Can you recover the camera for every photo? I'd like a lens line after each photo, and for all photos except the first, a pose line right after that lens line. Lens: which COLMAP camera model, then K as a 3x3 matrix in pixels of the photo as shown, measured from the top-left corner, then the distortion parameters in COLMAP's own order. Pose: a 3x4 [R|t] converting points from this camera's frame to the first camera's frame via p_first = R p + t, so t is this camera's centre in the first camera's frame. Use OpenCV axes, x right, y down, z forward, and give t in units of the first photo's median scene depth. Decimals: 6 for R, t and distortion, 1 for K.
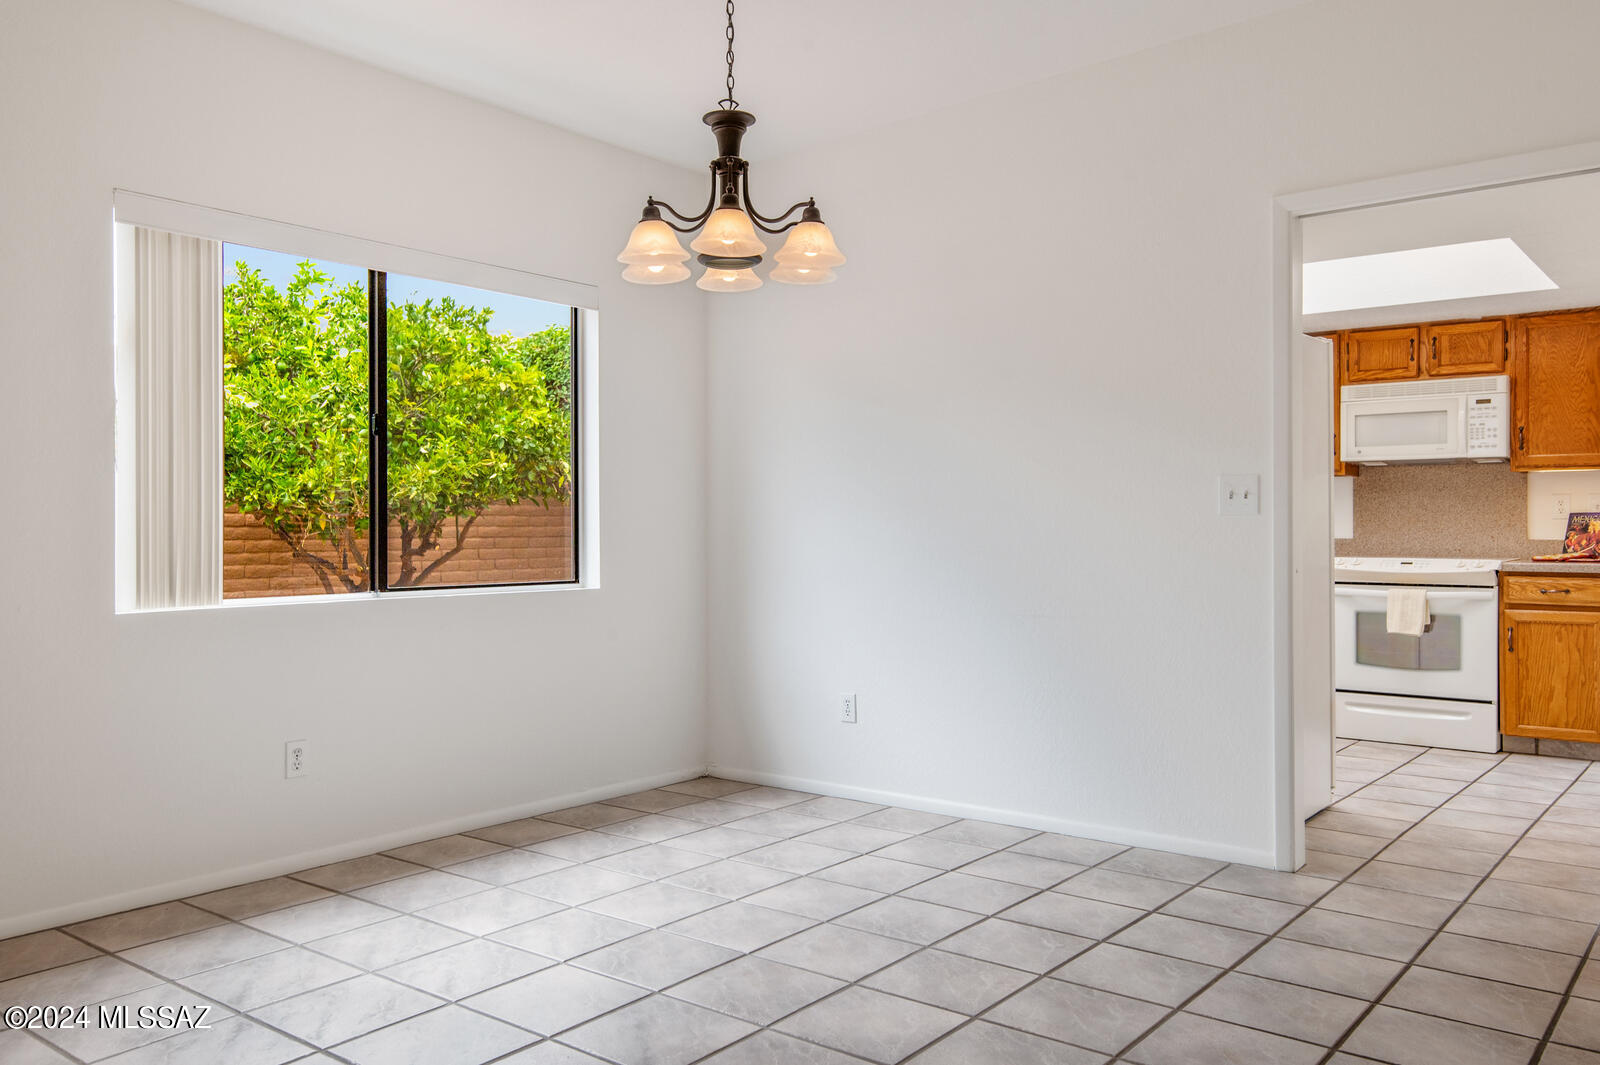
lens RADIAL K [[1275.8, 0, 802.5], [0, 1275.8, 540.1], [0, 0, 1]] dist [0.013687, -0.001314]
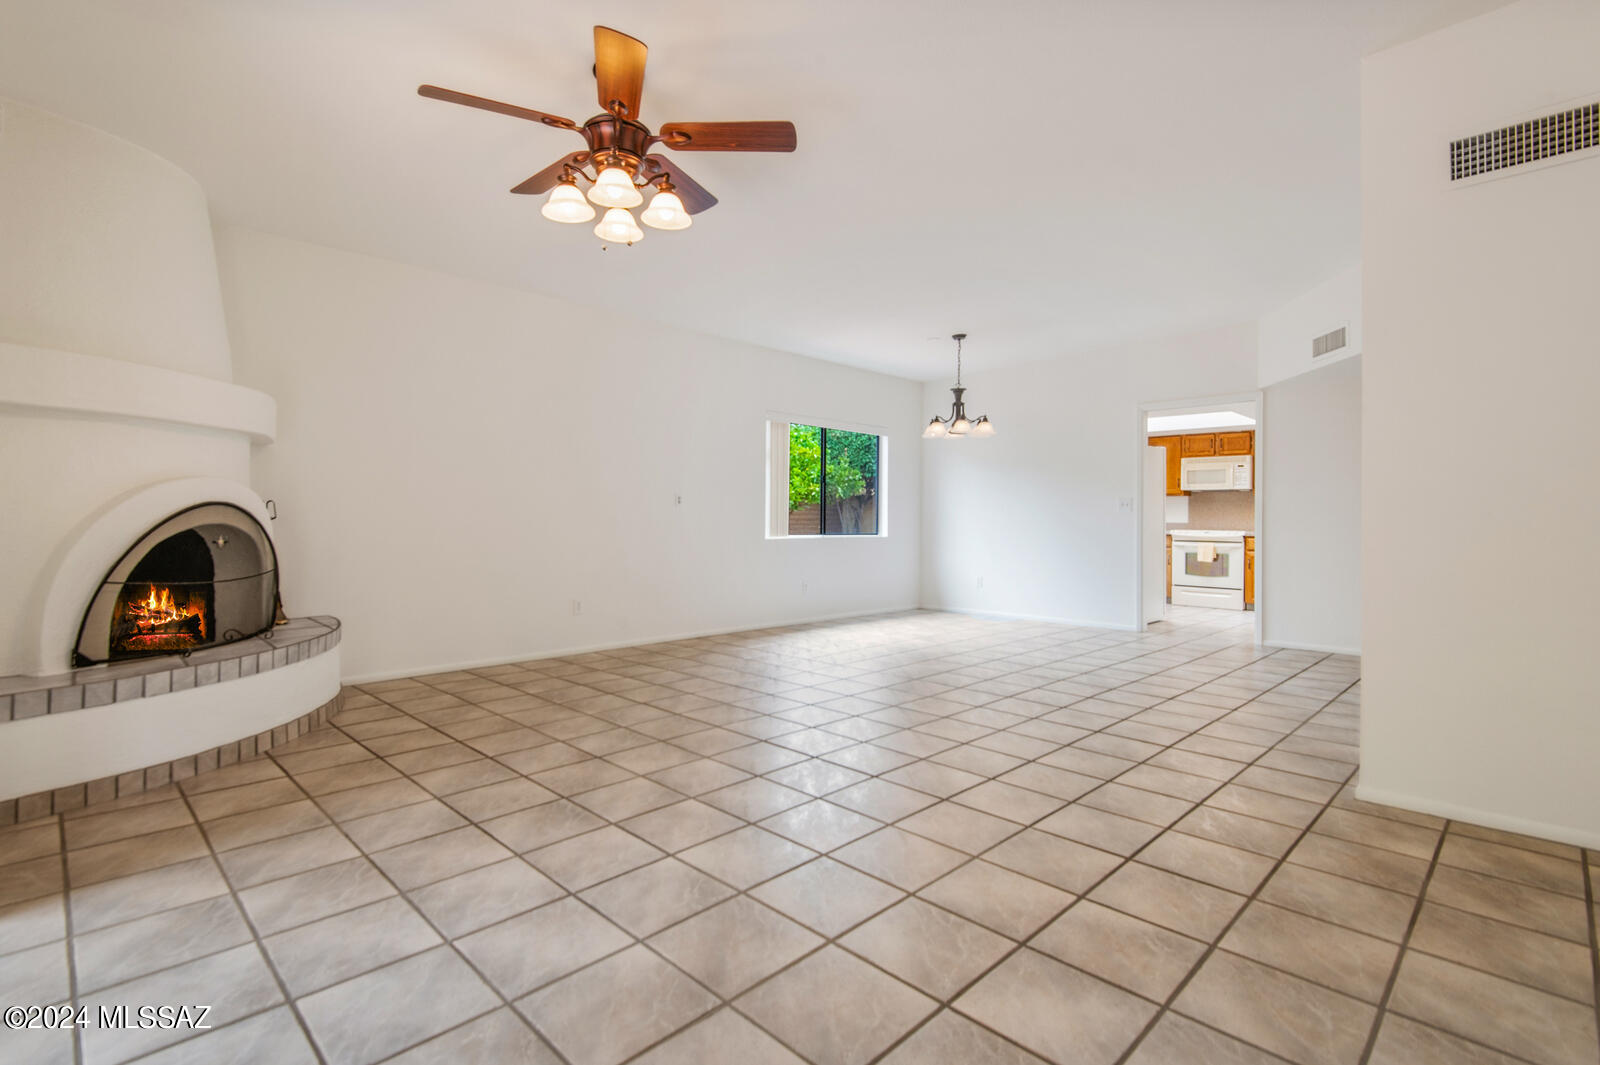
lens RADIAL K [[741.6, 0, 788.6], [0, 741.6, 521.7], [0, 0, 1]] dist [0.001202, 0.000031]
pose [[0.990421, 0.010226, -0.137705, -0.124034], [-0.010630, 0.999941, -0.002197, 0.009203], [0.137674, 0.003640, 0.990471, -0.523722]]
